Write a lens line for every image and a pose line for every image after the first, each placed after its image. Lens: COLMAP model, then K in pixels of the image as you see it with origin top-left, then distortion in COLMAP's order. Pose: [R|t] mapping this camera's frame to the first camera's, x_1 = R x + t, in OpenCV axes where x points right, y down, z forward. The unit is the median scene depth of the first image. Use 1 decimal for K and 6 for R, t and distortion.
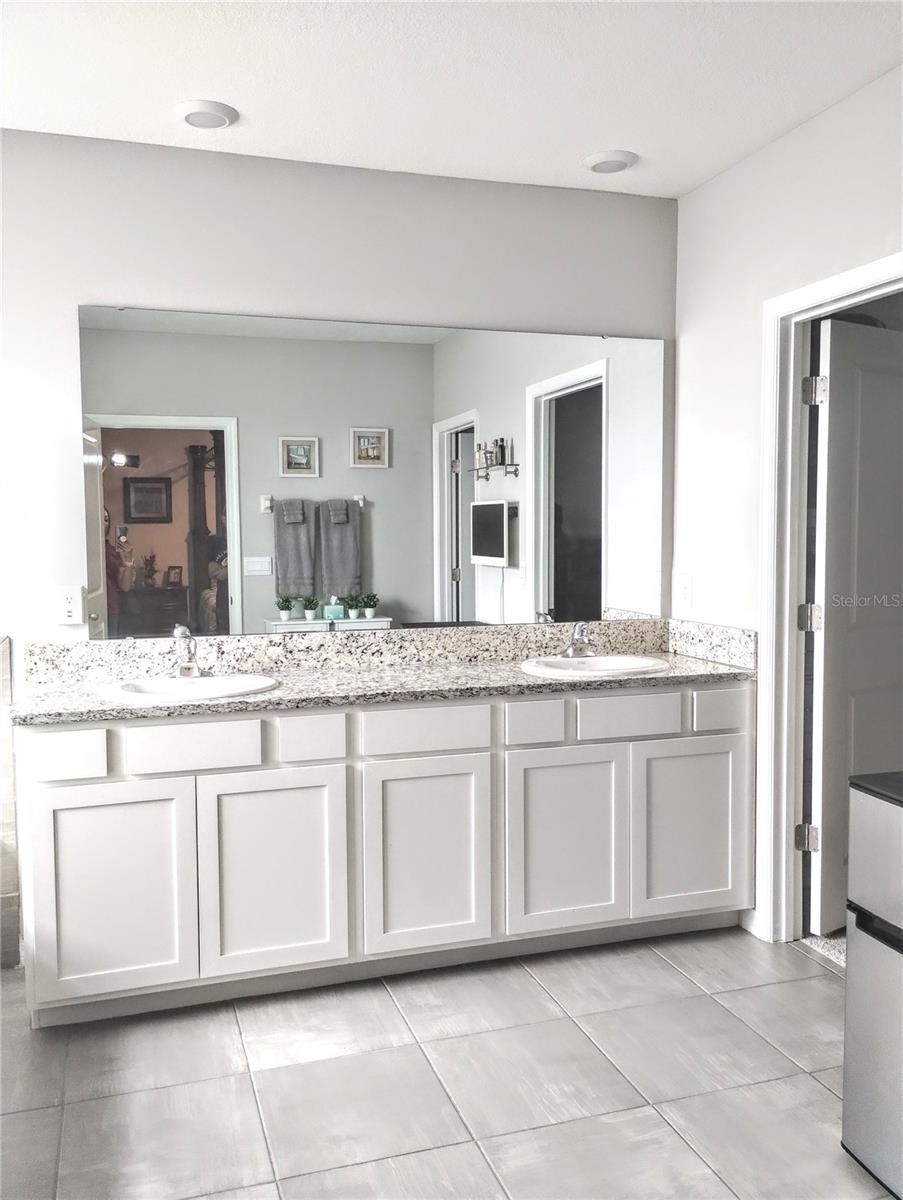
lens RADIAL K [[991.4, 0, 444.1], [0, 991.4, 595.0], [0, 0, 1]] dist [0.051098, -0.059559]
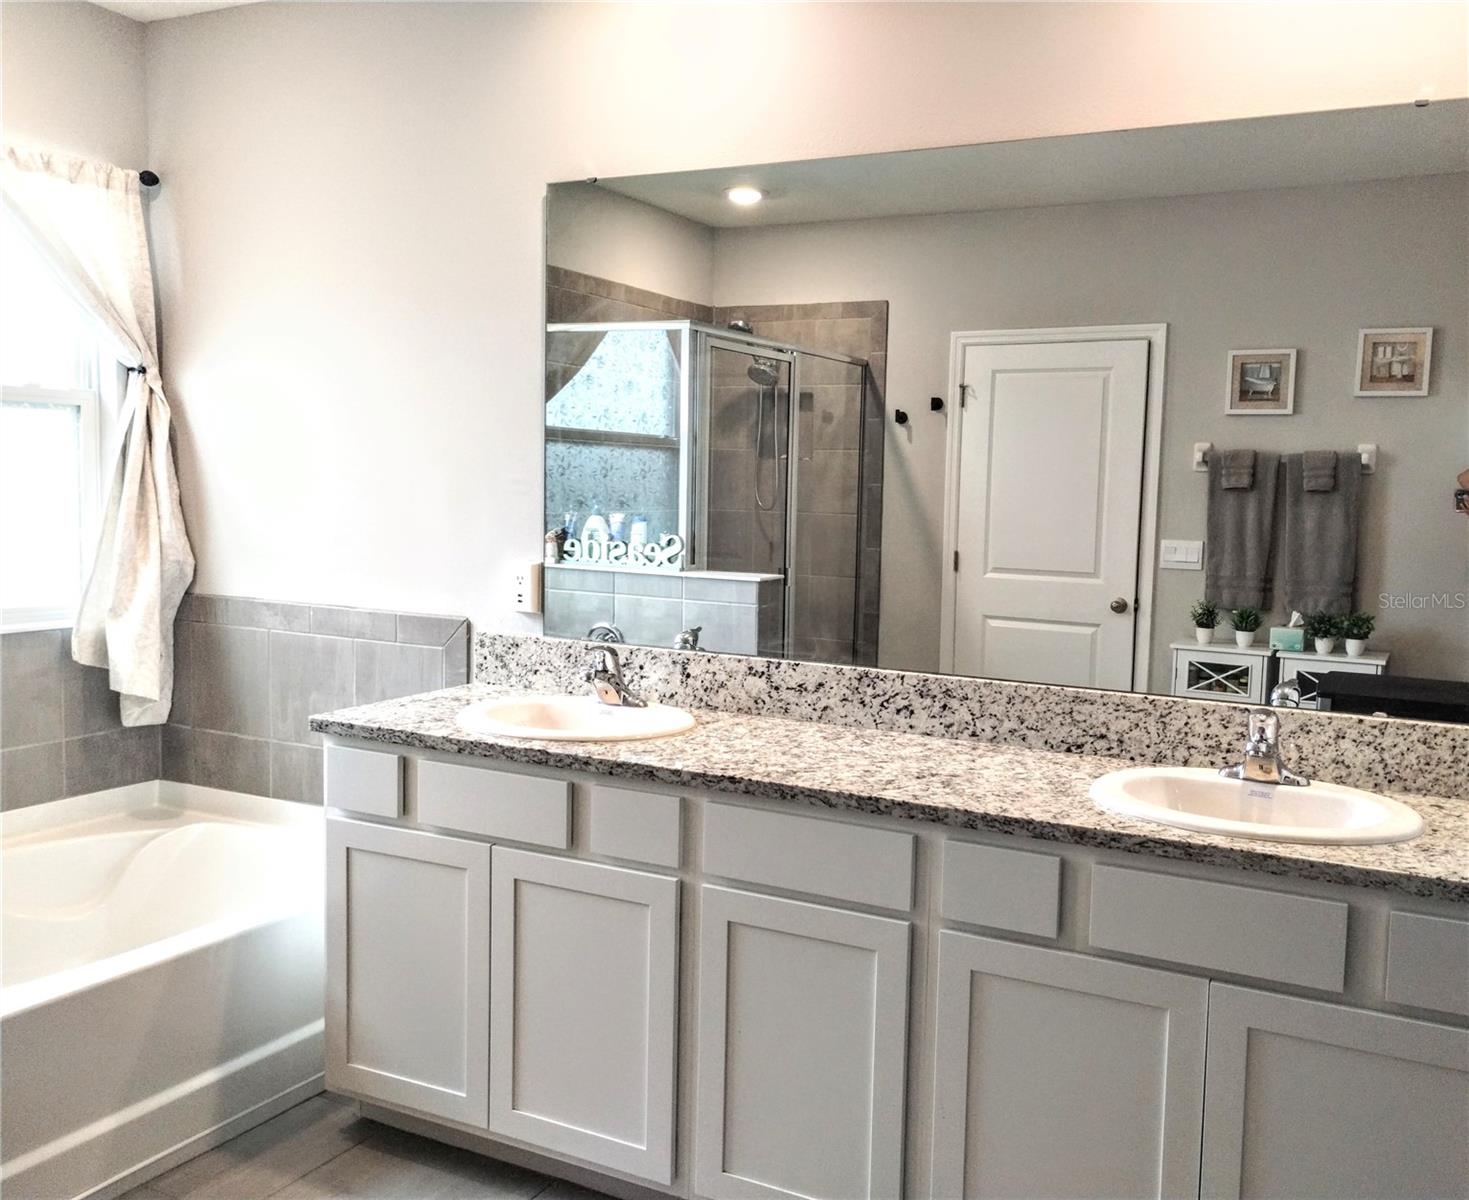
lens RADIAL K [[1332.9, 0, 761.4], [0, 1332.9, 592.0], [0, 0, 1]] dist [0.021981, -0.020134]
pose [[0.707677, 0.085336, -0.701363, 0.419542], [-0.077103, 0.996078, 0.043397, -0.039593], [0.702316, 0.023366, 0.711482, 0.369541]]
